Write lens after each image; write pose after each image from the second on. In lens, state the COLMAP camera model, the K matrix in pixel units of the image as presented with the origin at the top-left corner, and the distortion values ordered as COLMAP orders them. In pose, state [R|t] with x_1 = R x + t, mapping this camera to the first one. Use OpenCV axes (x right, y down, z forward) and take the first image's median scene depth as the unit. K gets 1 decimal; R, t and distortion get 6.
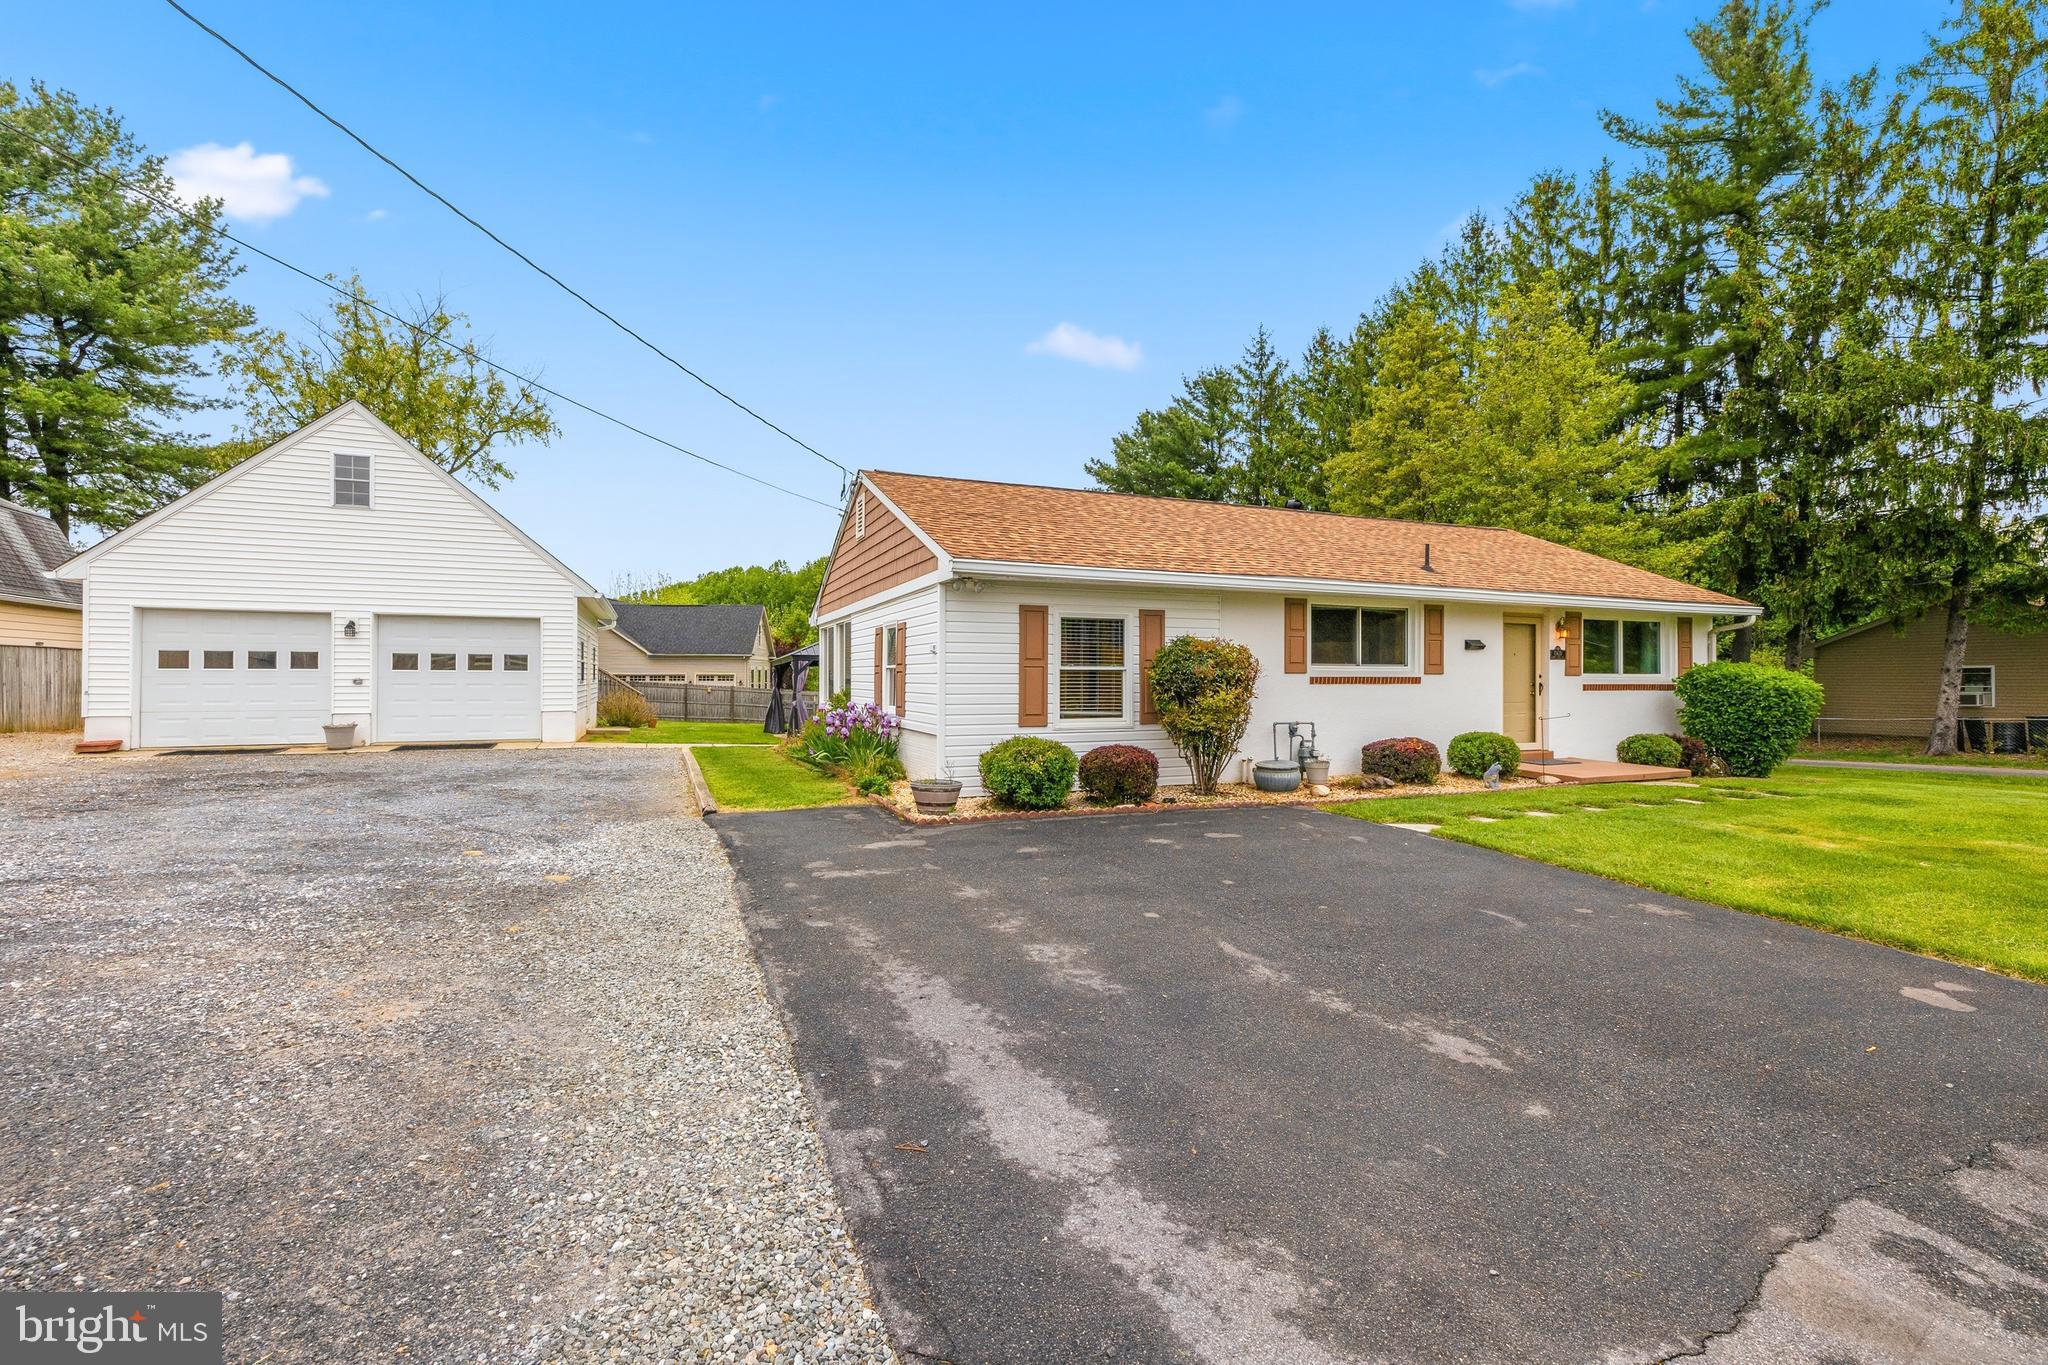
lens RADIAL K [[886.5, 0, 1024.0], [0, 886.5, 682.5], [0, 0, 1]] dist [-0.000648, -0.000187]
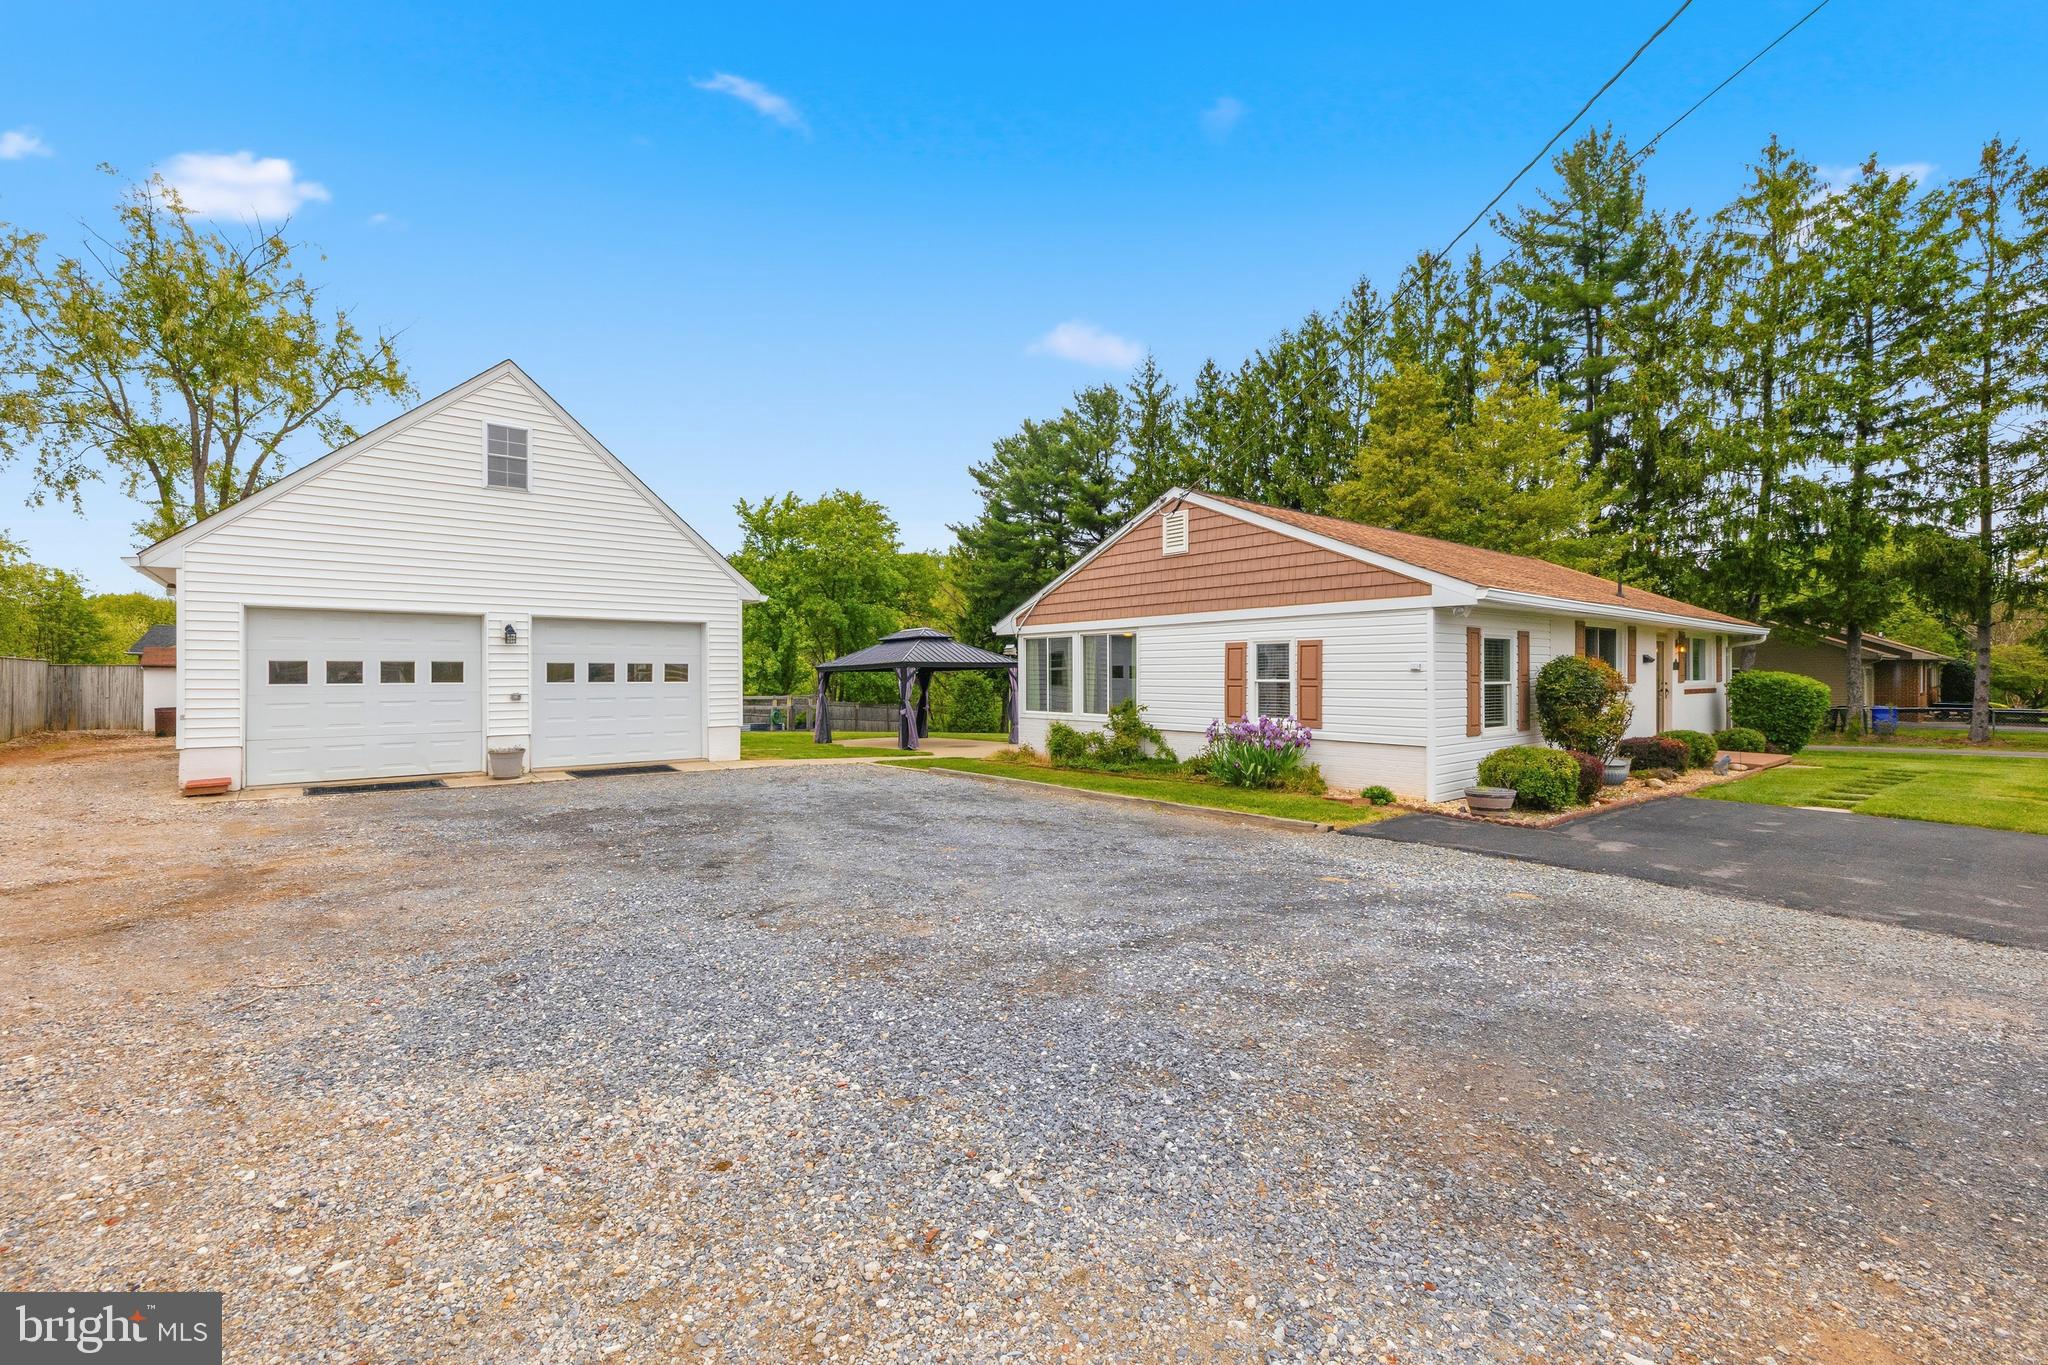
lens RADIAL K [[886.4, 0, 1024.0], [0, 886.4, 682.5], [0, 0, 1]] dist [-0.002234, 0.000248]
pose [[0.957175, -0.007336, 0.289416, -0.505490], [0.006218, 0.999969, 0.004783, -0.015174], [-0.289442, -0.002778, 0.957192, 0.053174]]
